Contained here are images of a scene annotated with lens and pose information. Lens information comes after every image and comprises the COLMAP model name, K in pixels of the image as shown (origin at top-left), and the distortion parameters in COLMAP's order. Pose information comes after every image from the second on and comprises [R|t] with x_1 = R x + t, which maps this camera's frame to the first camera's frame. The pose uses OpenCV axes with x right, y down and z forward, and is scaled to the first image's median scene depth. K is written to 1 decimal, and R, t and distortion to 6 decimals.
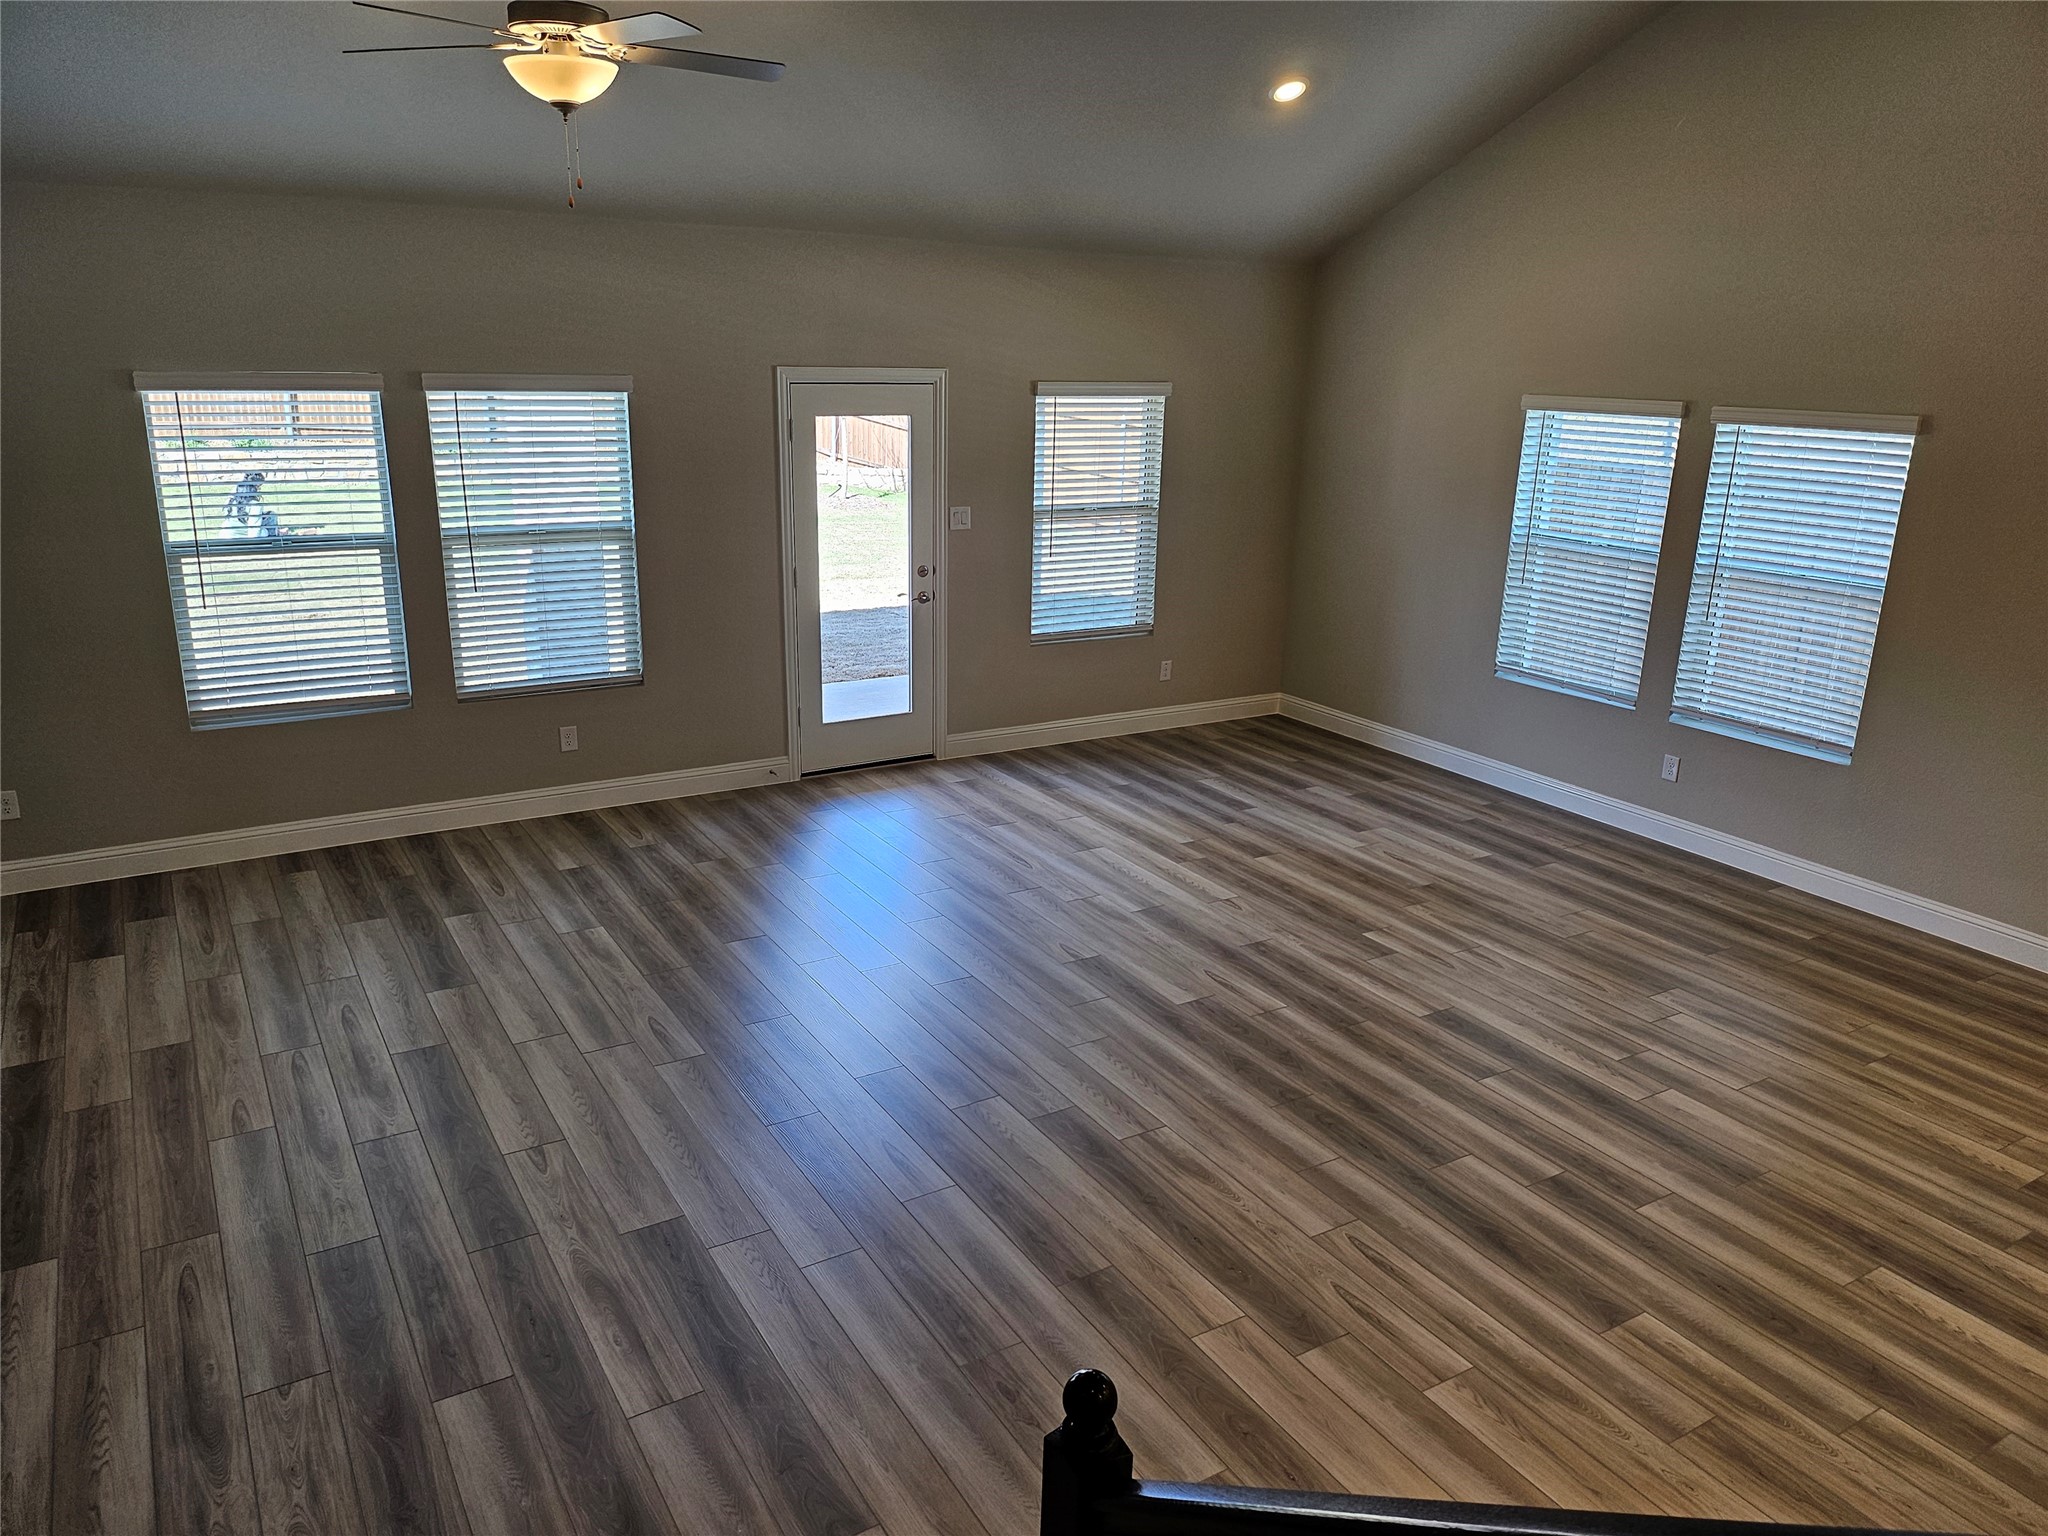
lens RADIAL K [[1437.2, 0, 1019.6], [0, 1437.2, 771.0], [0, 0, 1]] dist [0.078565, -0.090324]
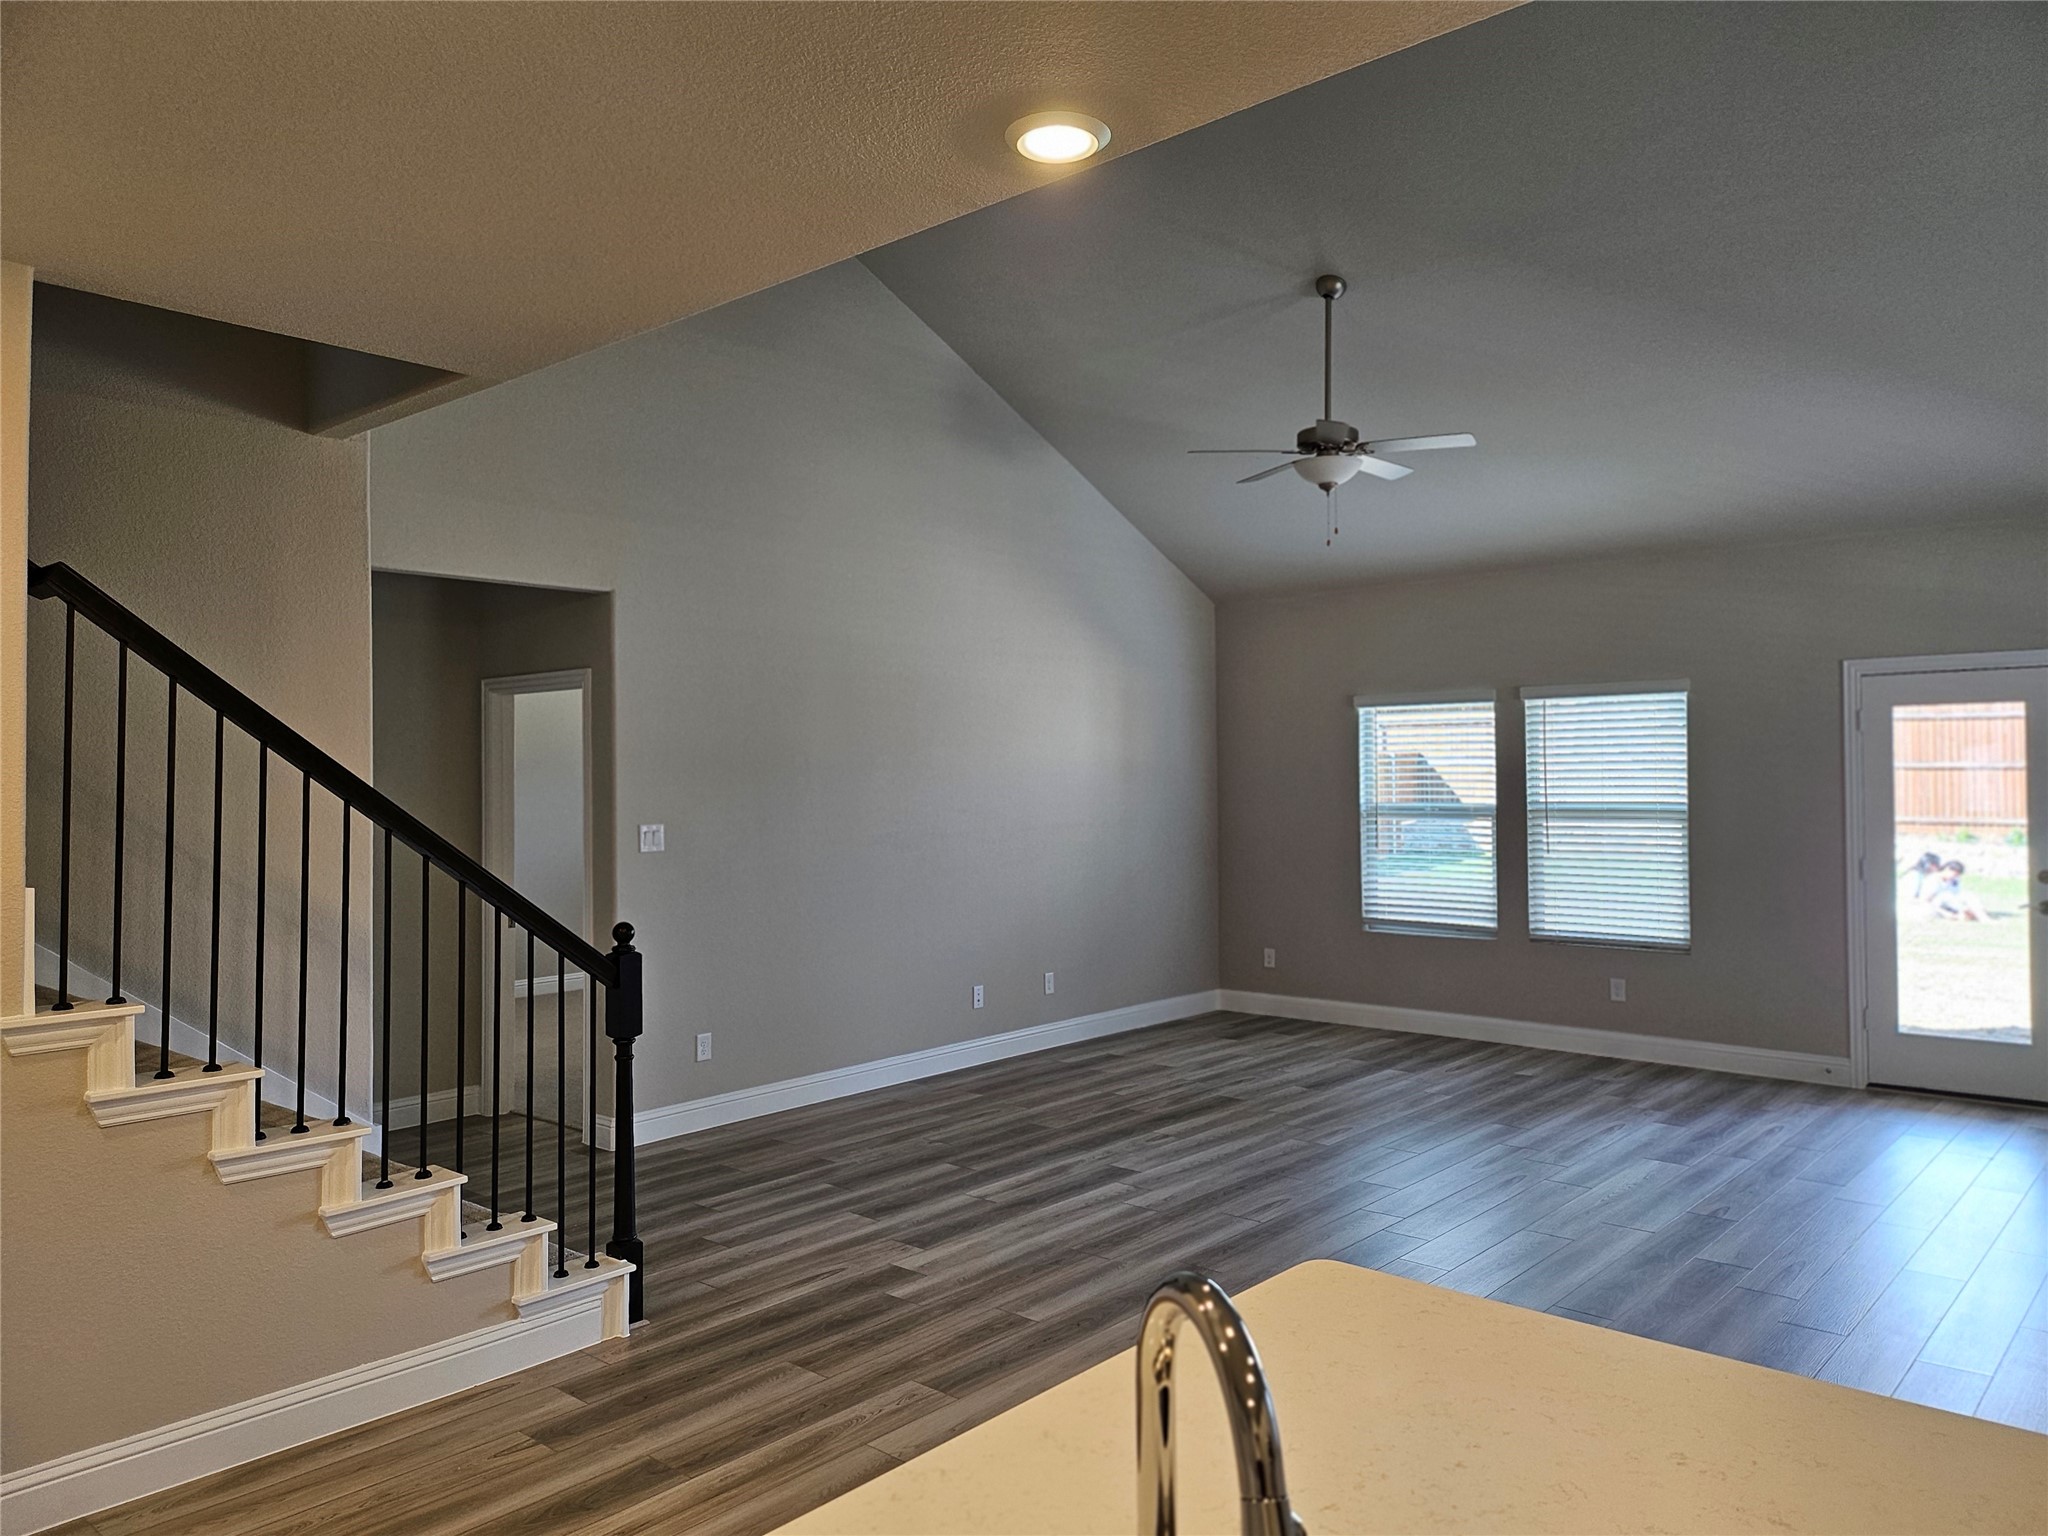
lens RADIAL K [[1437.2, 0, 1019.6], [0, 1437.2, 771.0], [0, 0, 1]] dist [0.078565, -0.090324]
pose [[0.289495, -0.028329, -0.956760, 0.682653], [-0.261826, 0.959096, -0.107621, 0.061742], [0.920673, 0.281661, 0.270236, 0.218290]]
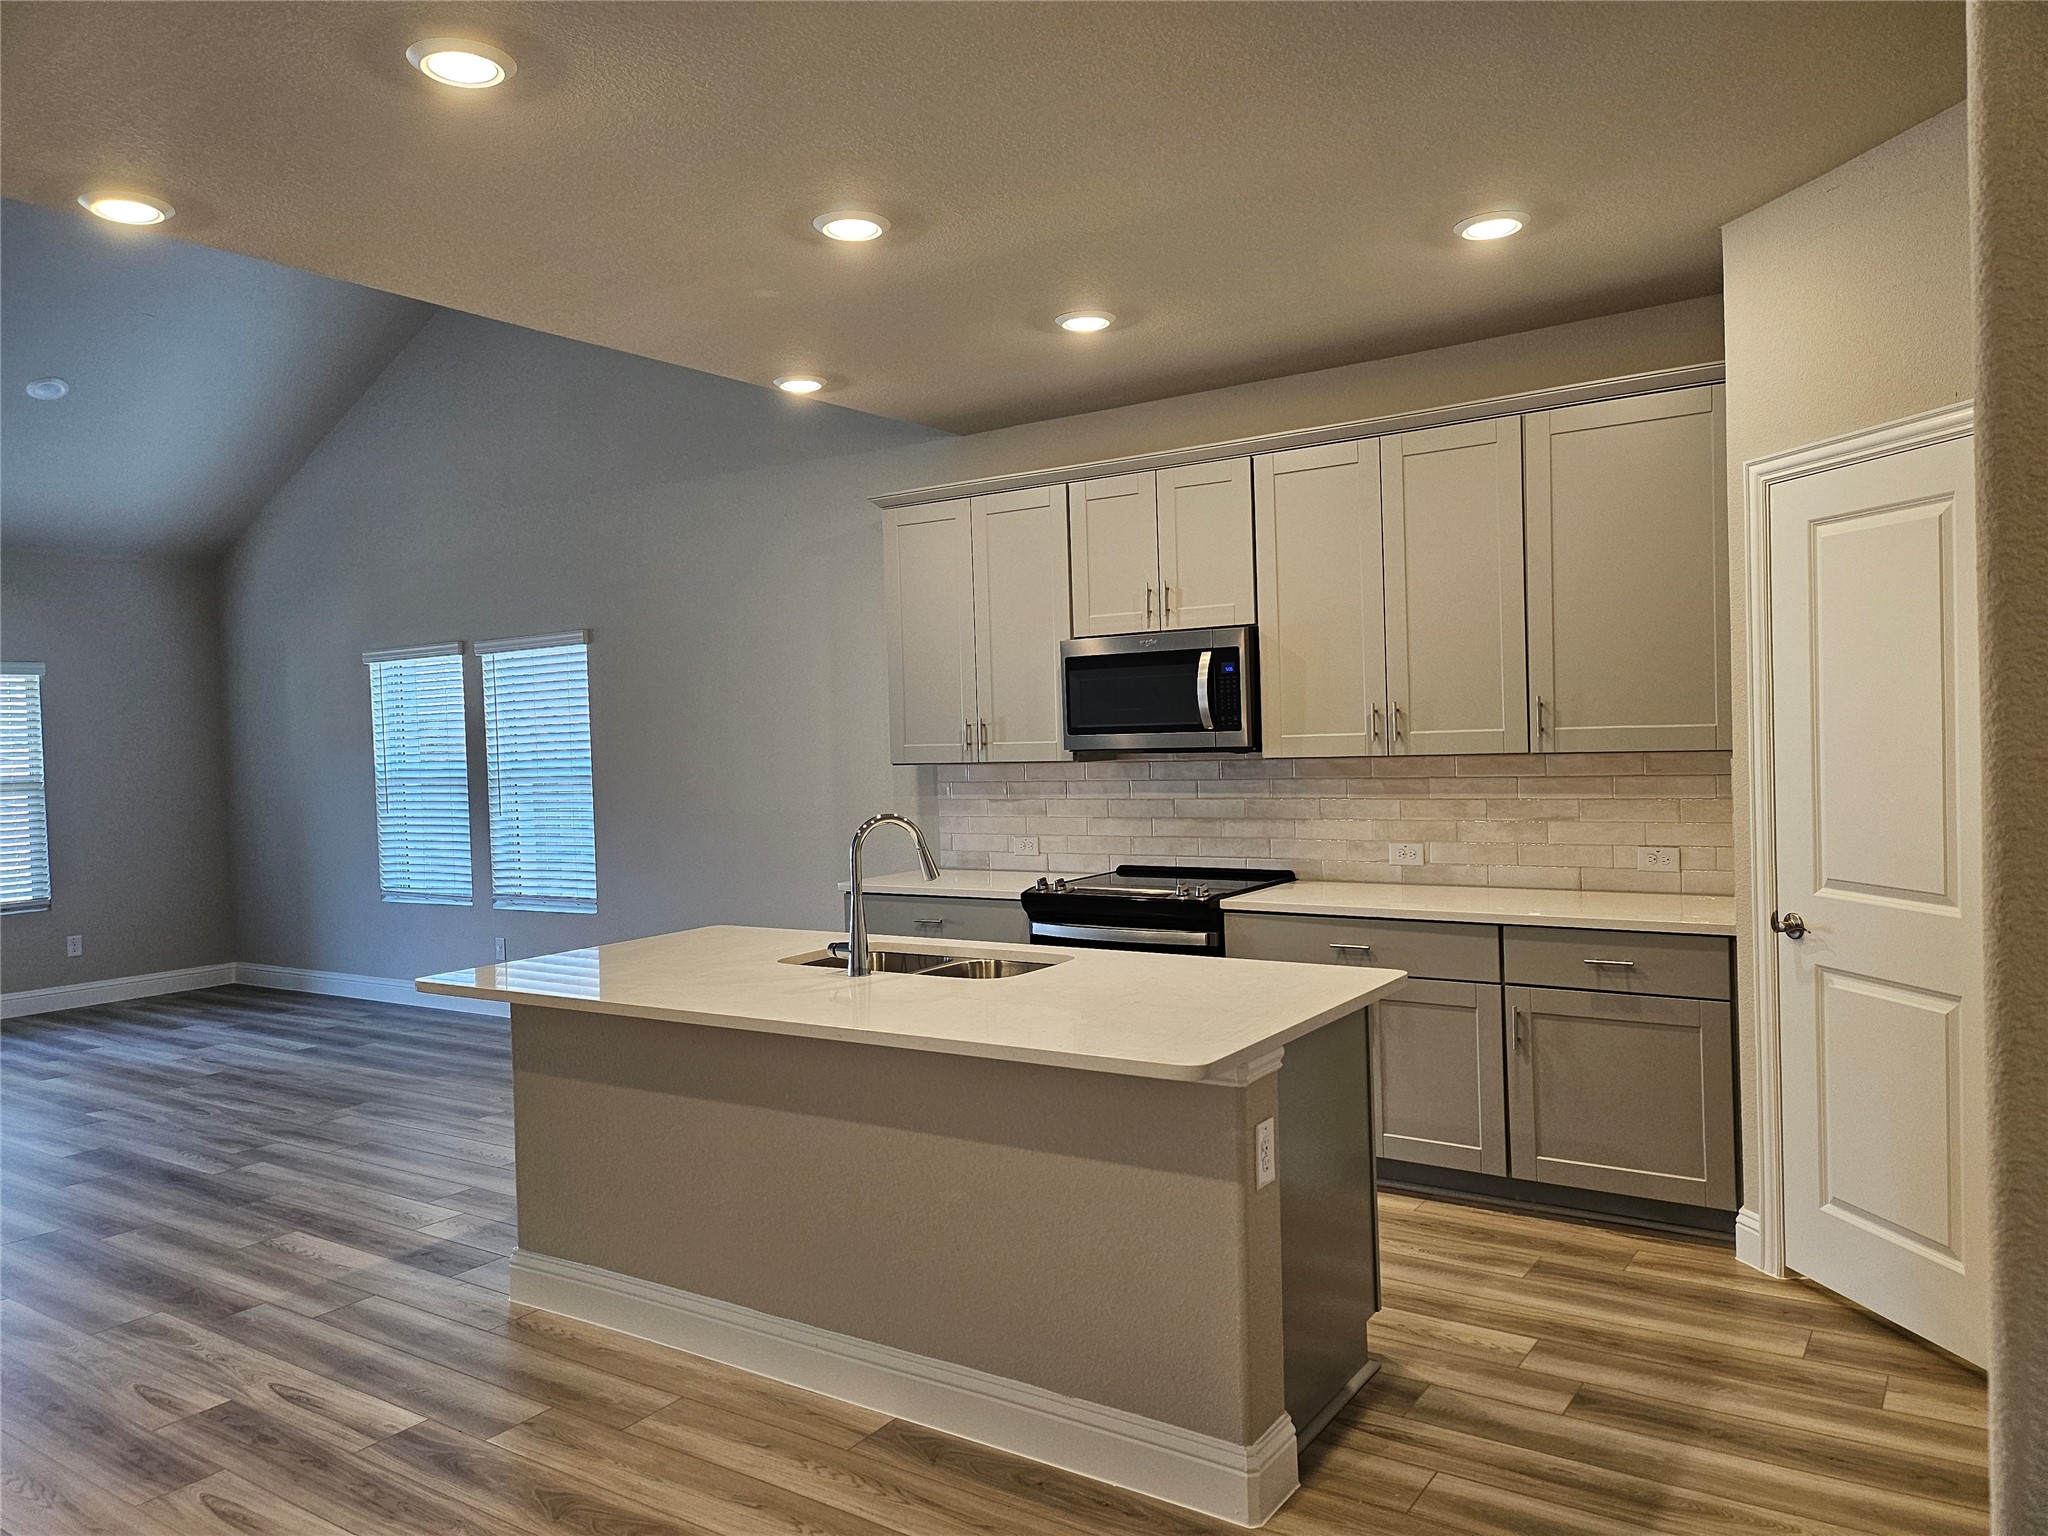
lens RADIAL K [[1437.2, 0, 1019.6], [0, 1437.2, 771.0], [0, 0, 1]] dist [0.078565, -0.090324]
pose [[0.911926, -0.064726, 0.405217, 0.384844], [0.170477, 0.957991, -0.230631, 0.204355], [-0.373266, 0.279399, 0.884652, -0.202099]]
